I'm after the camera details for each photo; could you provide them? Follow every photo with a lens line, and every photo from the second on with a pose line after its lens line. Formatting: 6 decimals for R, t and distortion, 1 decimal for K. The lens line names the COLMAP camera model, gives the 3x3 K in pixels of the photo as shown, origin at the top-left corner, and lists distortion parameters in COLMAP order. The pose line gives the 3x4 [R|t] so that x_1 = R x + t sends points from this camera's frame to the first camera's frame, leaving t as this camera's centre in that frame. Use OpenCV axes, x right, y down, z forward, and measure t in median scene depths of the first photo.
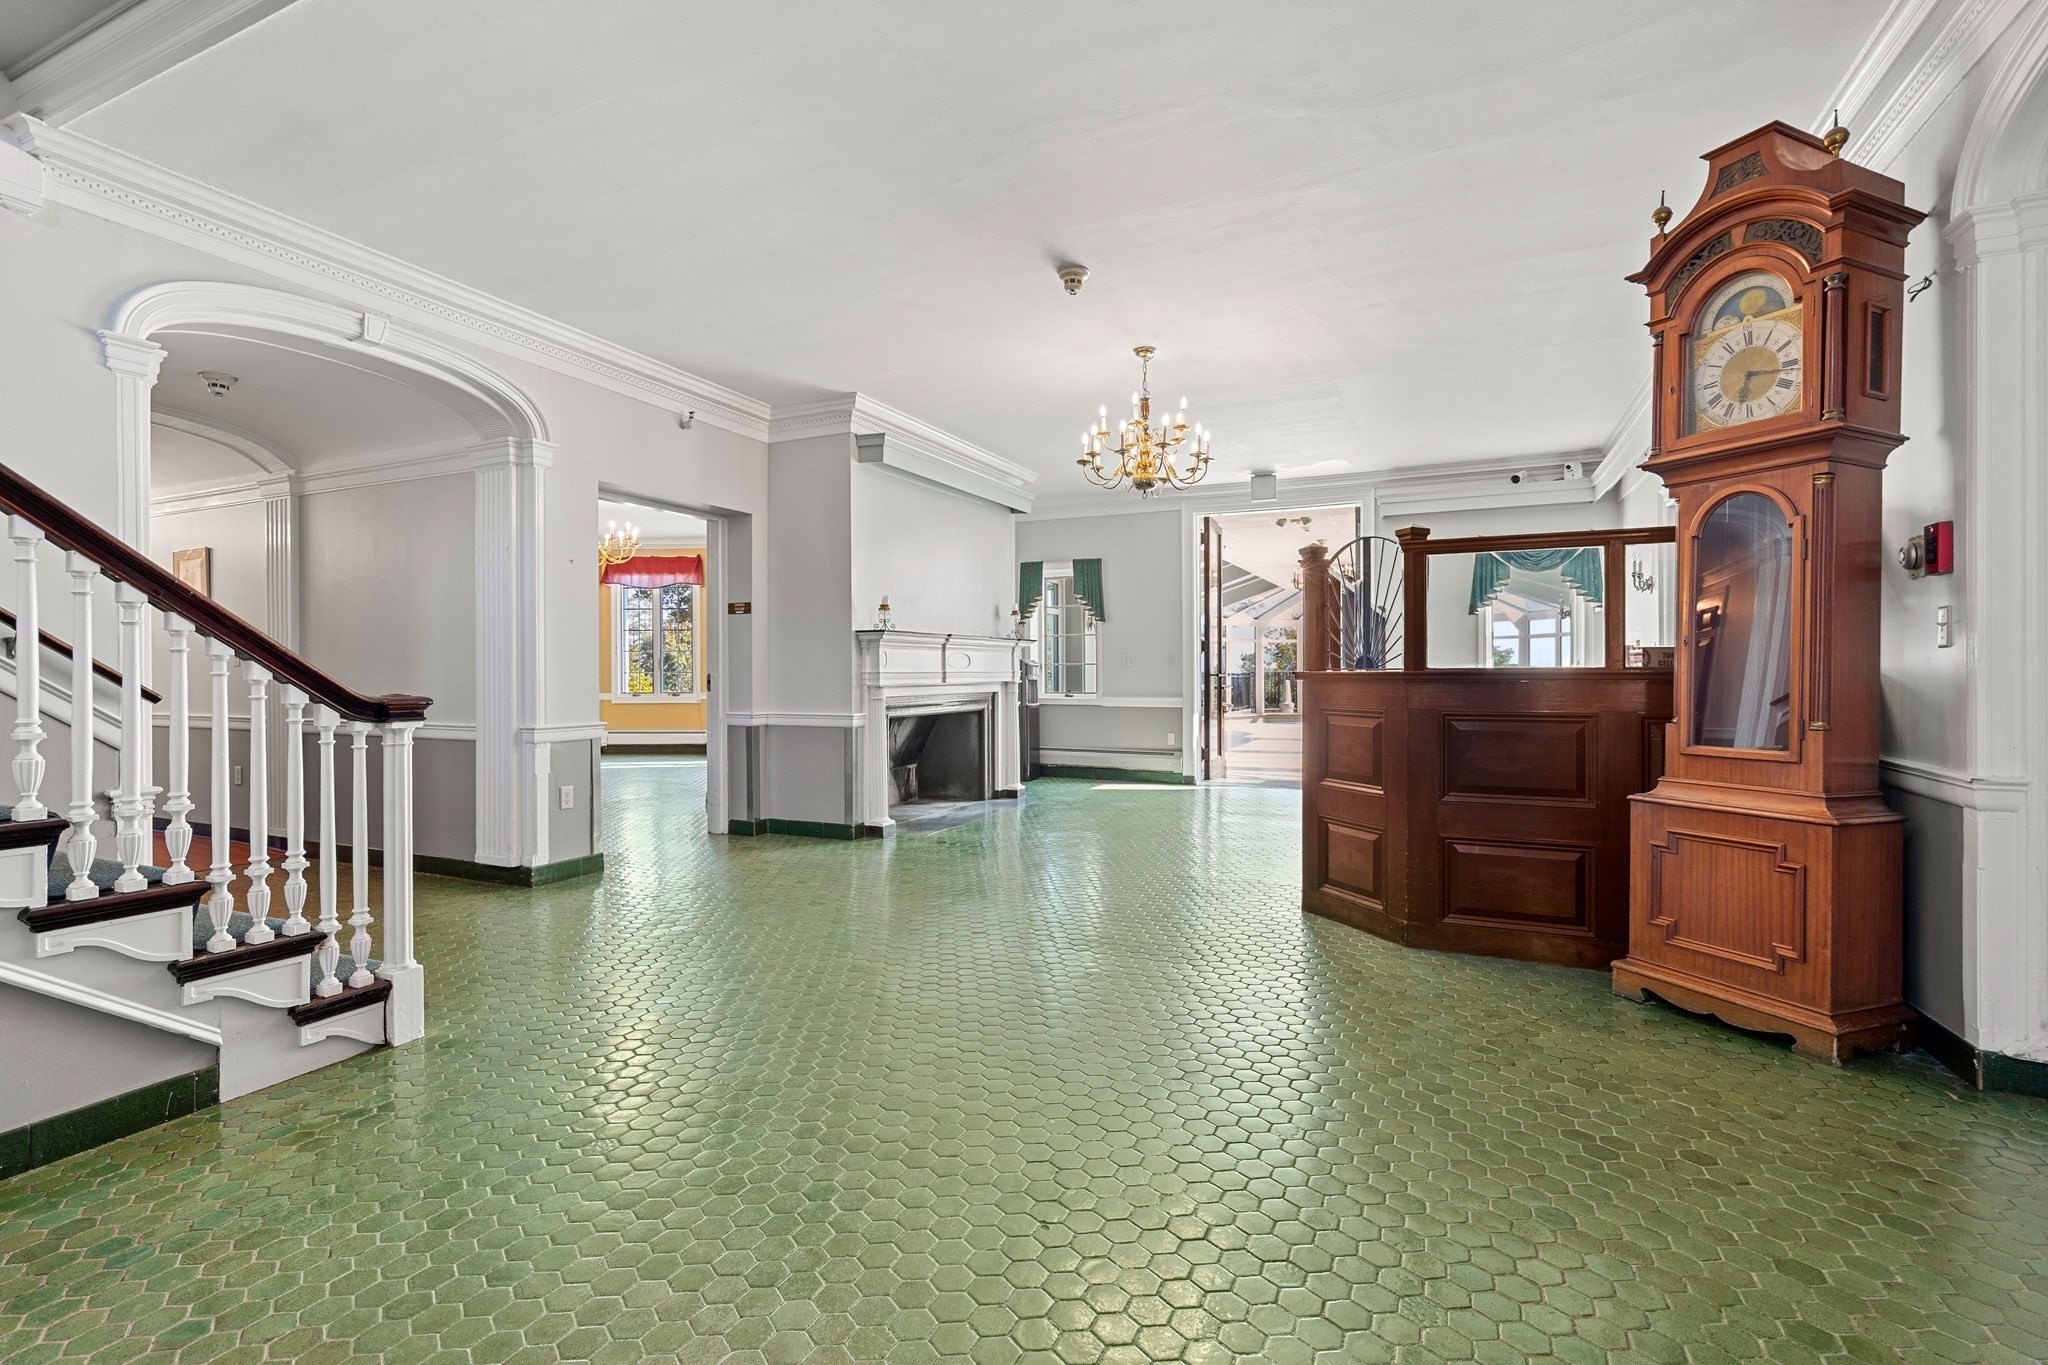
lens RADIAL K [[949.3, 0, 1021.7], [0, 949.3, 676.7], [0, 0, 1]] dist [-0.003762, -0.000204]
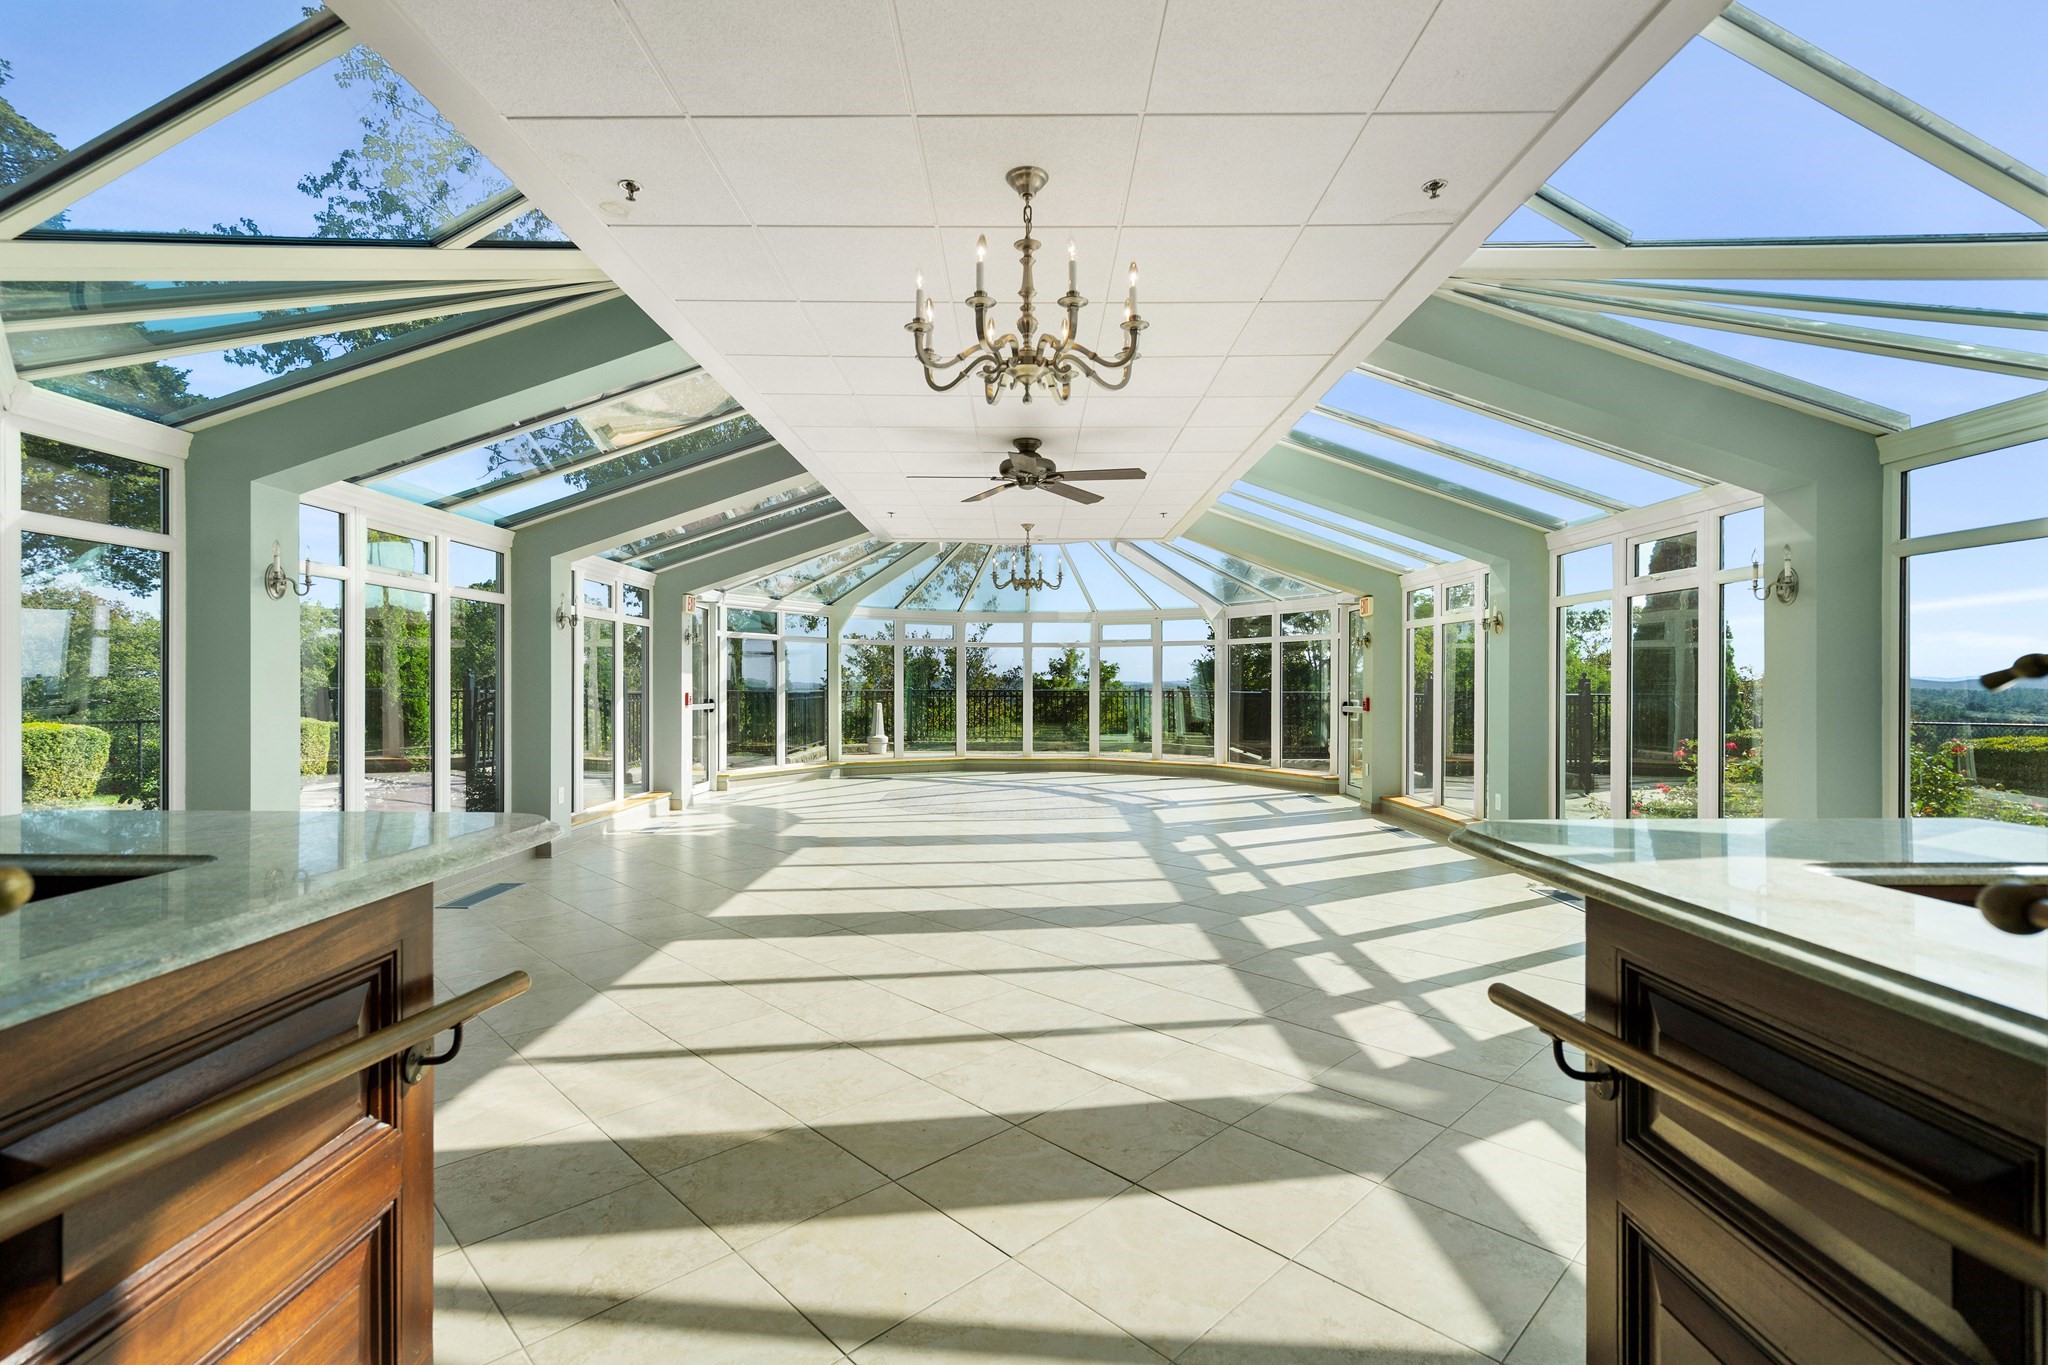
lens RADIAL K [[949.3, 0, 1029.6], [0, 949.3, 684.3], [0, 0, 1]] dist [-0.003762, -0.000204]
pose [[0.903155, 0.001531, 0.429312, 0.108423], [0.001638, 0.999974, -0.007013, -0.000316], [-0.429311, 0.007037, 0.903129, 0.419618]]
